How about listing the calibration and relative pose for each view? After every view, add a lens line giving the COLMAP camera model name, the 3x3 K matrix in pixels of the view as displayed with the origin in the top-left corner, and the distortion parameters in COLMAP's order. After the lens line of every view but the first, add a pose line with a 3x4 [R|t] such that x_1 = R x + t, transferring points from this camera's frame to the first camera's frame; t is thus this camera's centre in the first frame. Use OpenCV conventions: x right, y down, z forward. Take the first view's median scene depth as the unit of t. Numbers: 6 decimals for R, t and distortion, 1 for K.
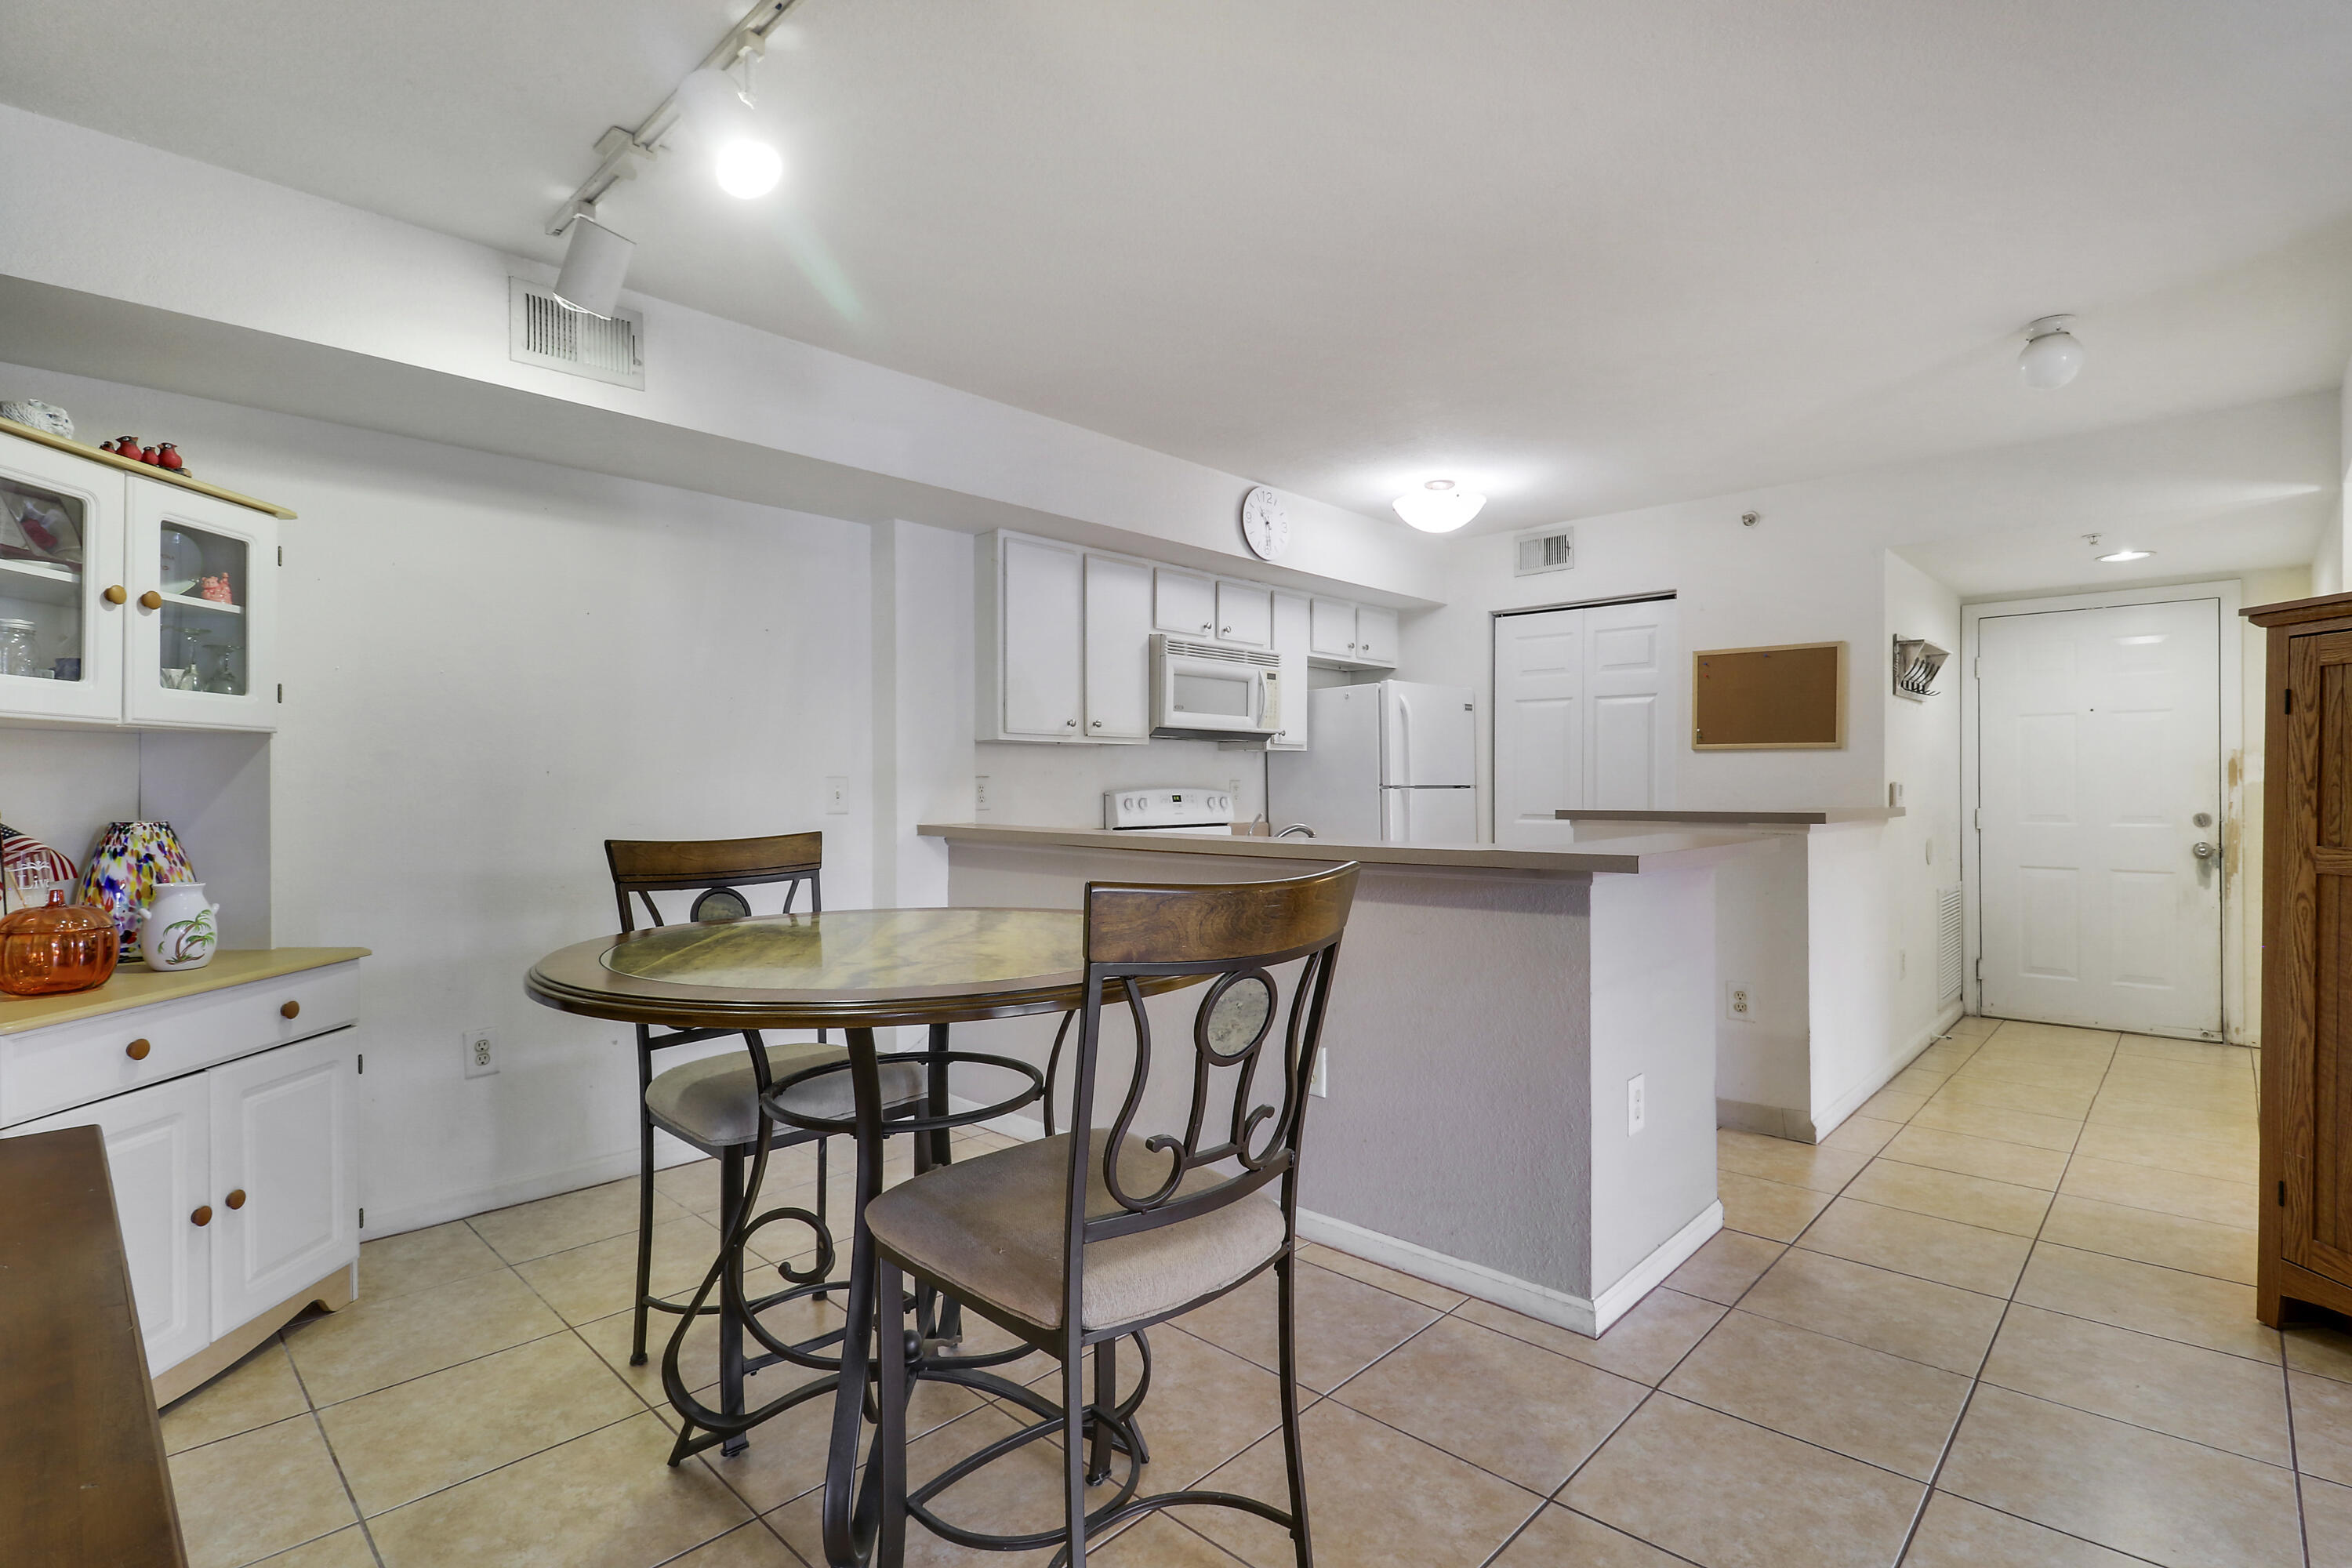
lens RADIAL K [[1093.9, 0, 1207.0], [0, 1093.9, 777.1], [0, 0, 1]] dist [0.001520, -0.014515]
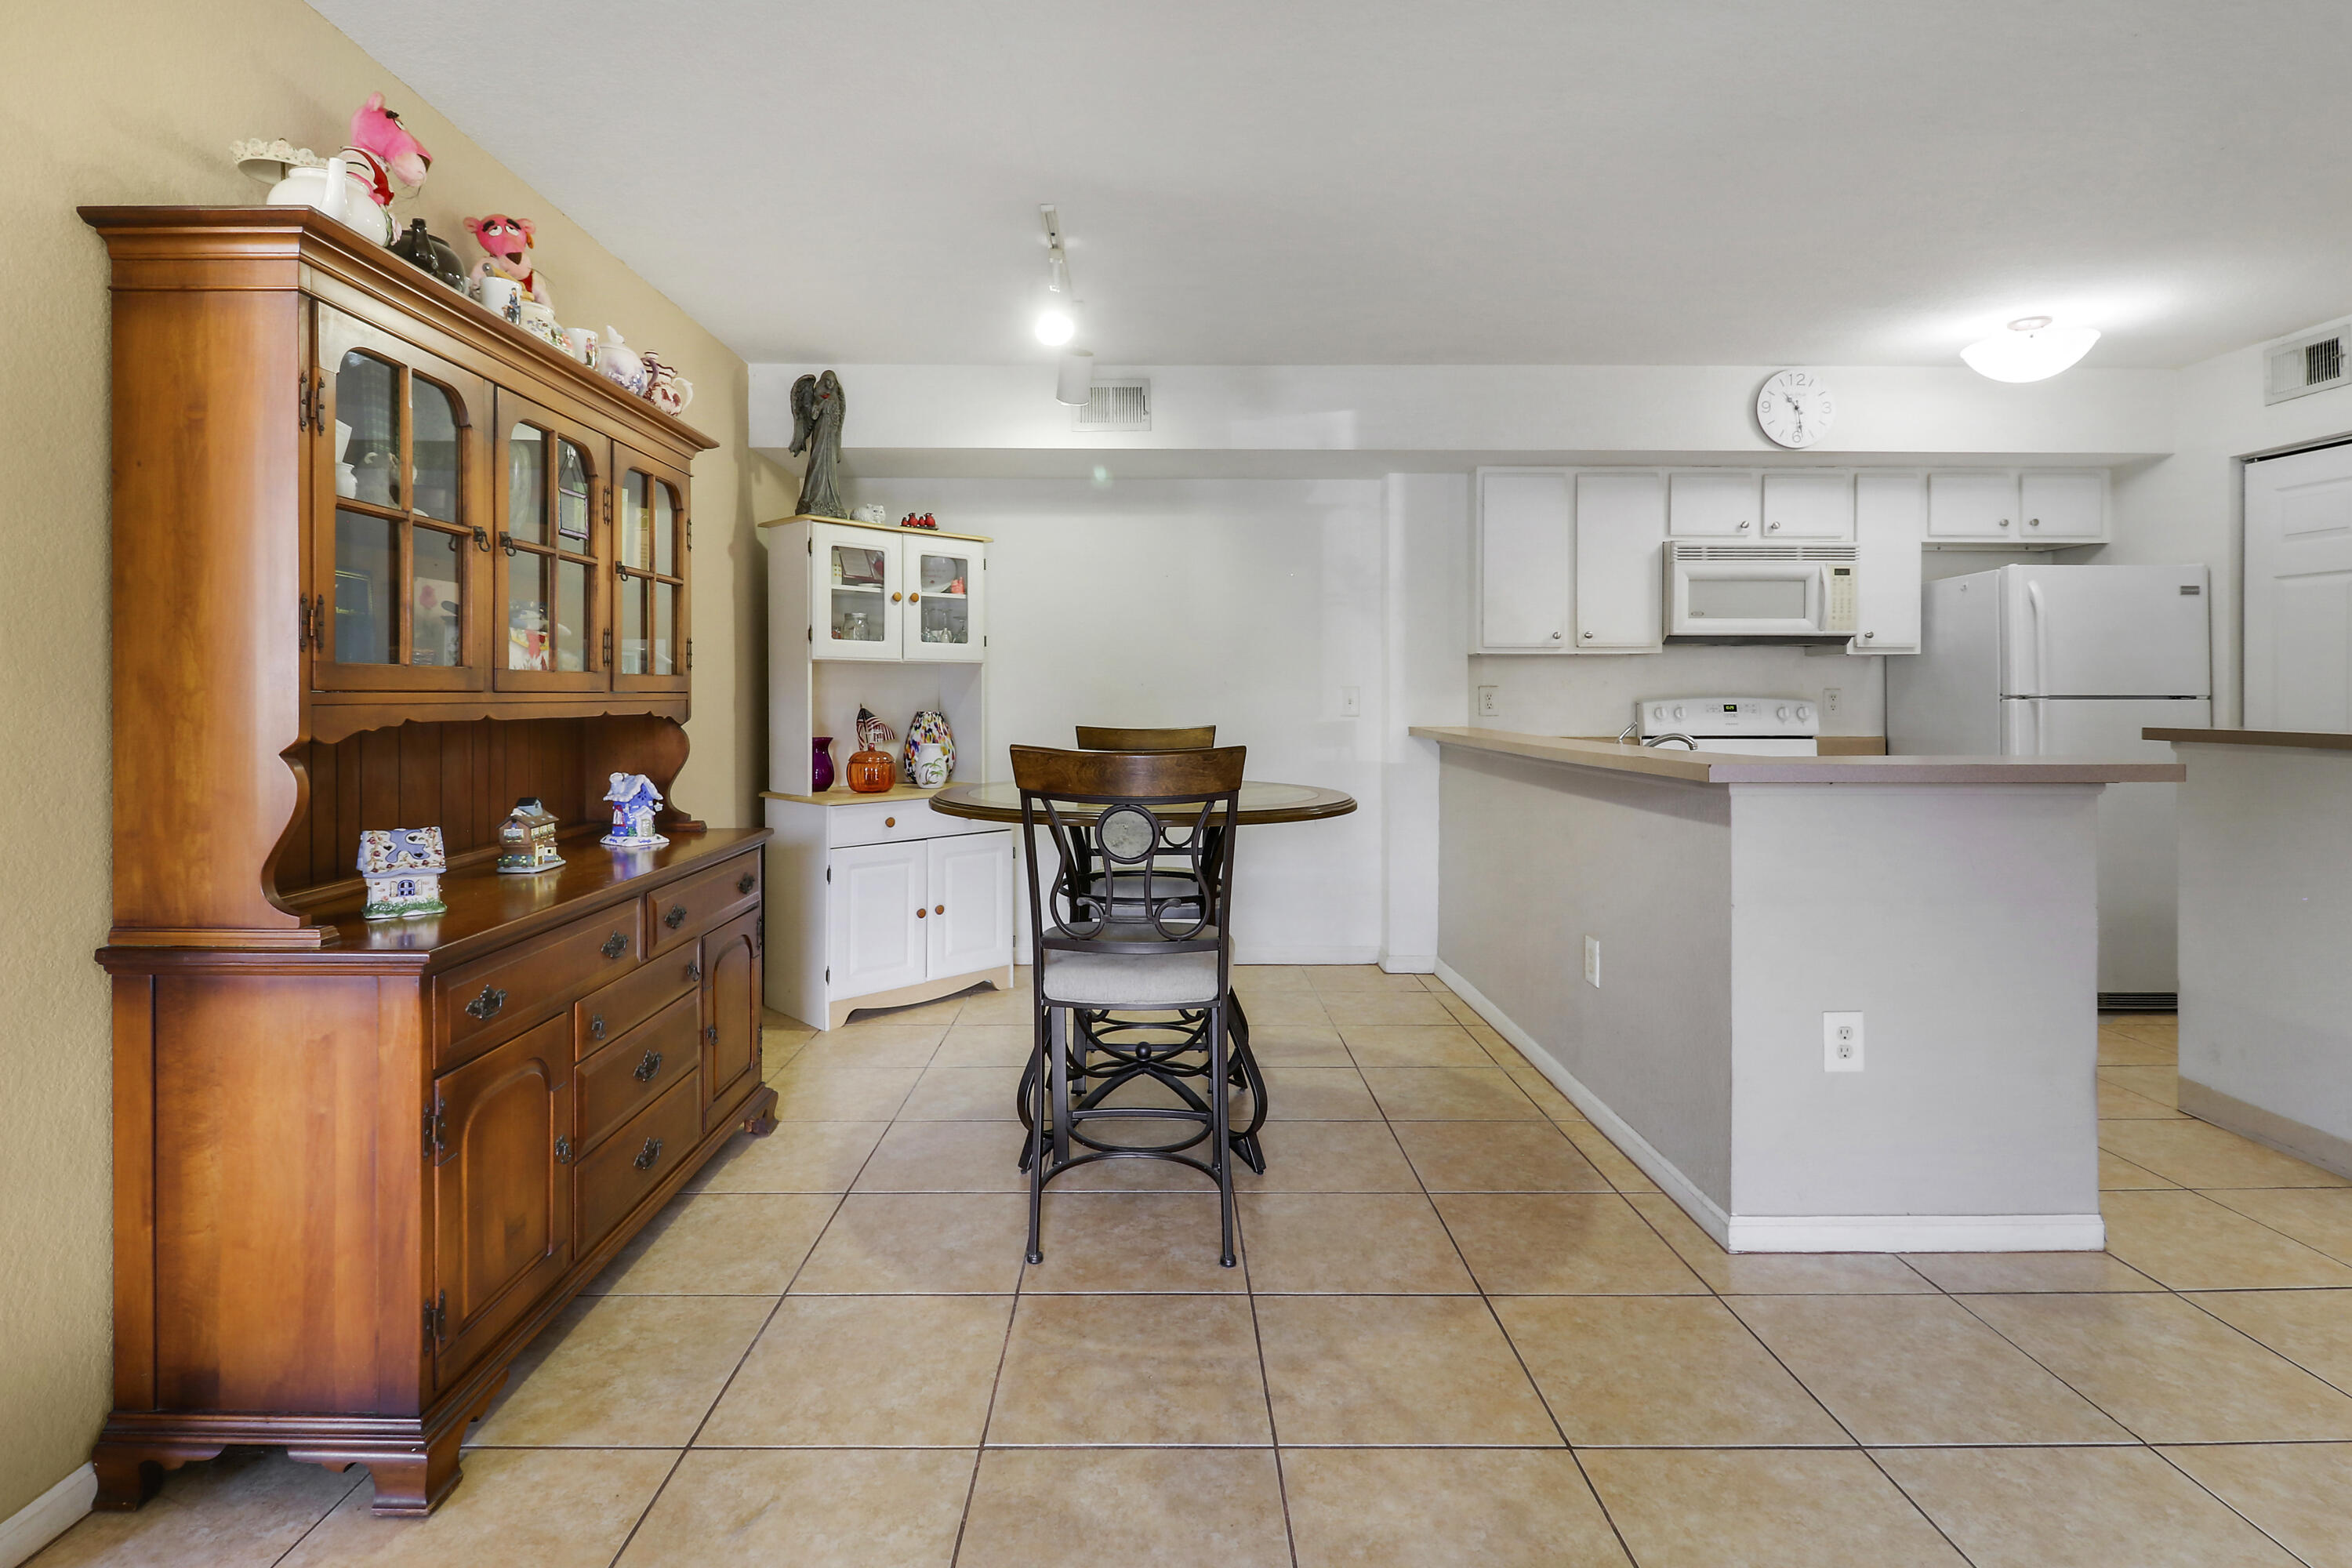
lens RADIAL K [[1115.5, 0, 1144.7], [0, 1115.5, 706.0], [0, 0, 1]] dist [0.000970, -0.015045]
pose [[0.682212, 0.010118, -0.731084, 0.386505], [0.003142, 0.999854, 0.016770, -0.000160], [0.731147, -0.013738, 0.682081, -0.036224]]
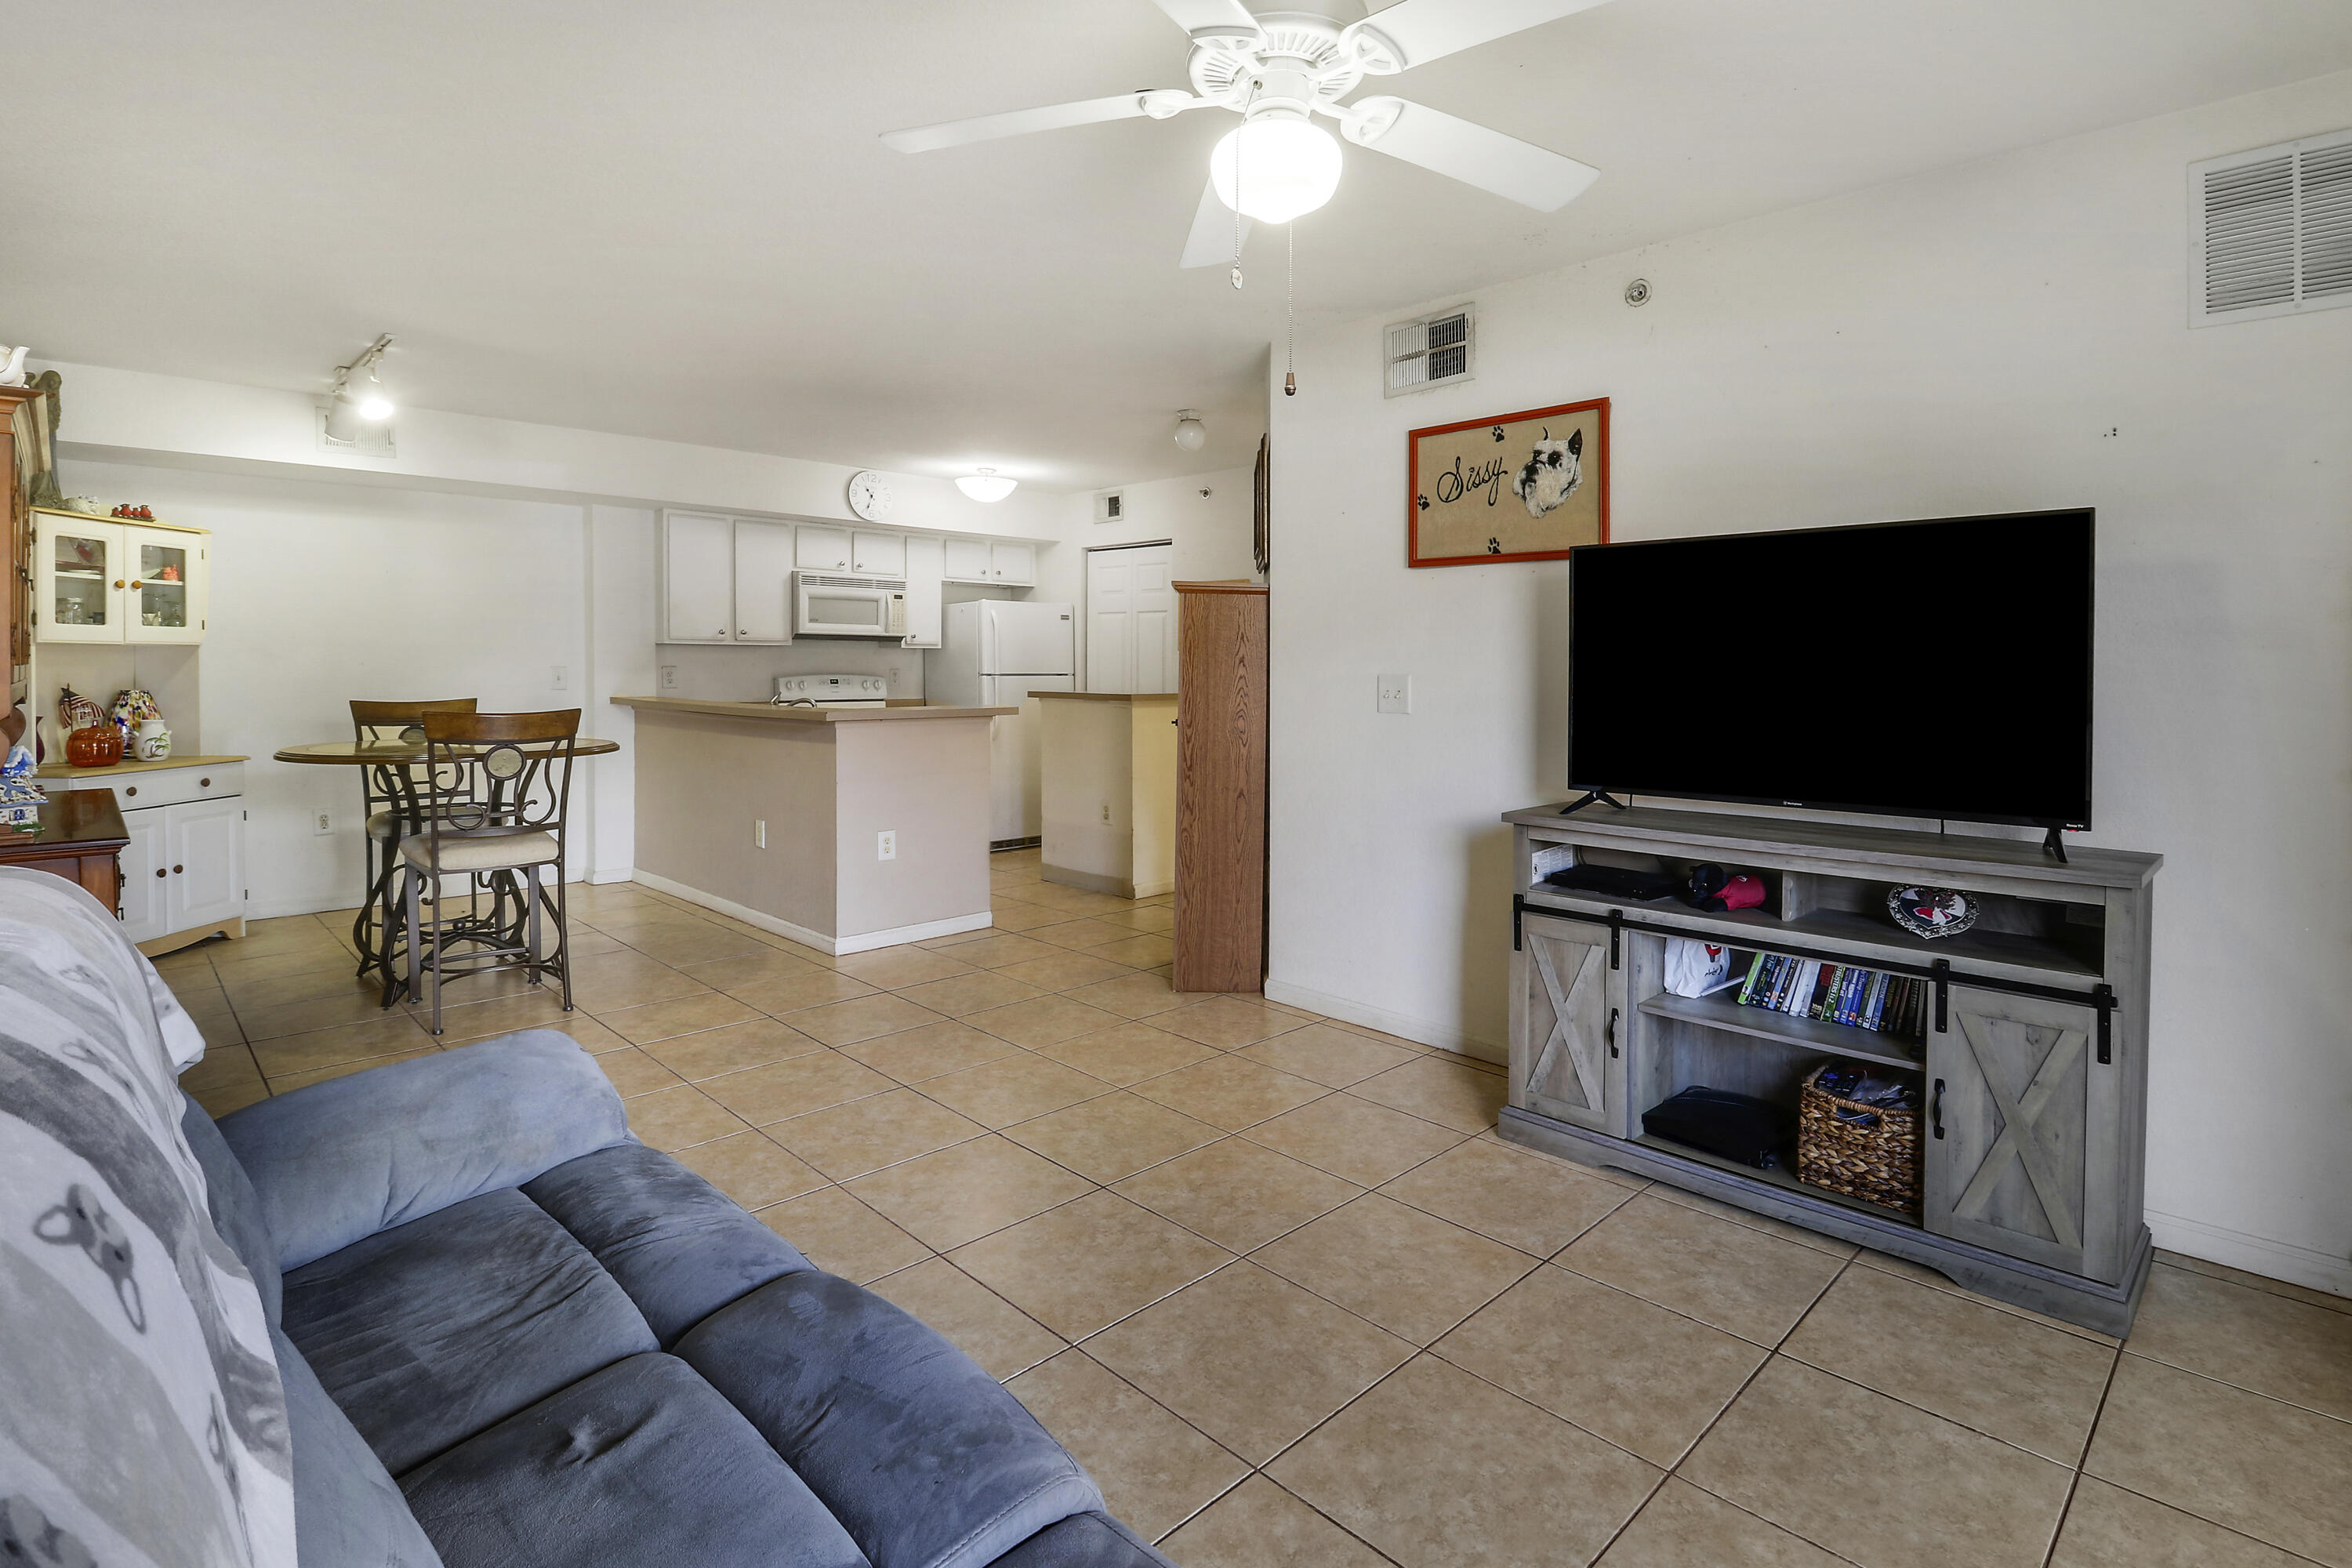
lens RADIAL K [[1149.1, 0, 1169.3], [0, 1149.1, 679.4], [0, 0, 1]] dist [0.018671, -0.018442]
pose [[0.998647, 0.008731, -0.051269, 0.569003], [-0.007720, 0.999773, 0.019881, -0.019453], [0.051431, -0.019458, 0.998487, -0.566631]]
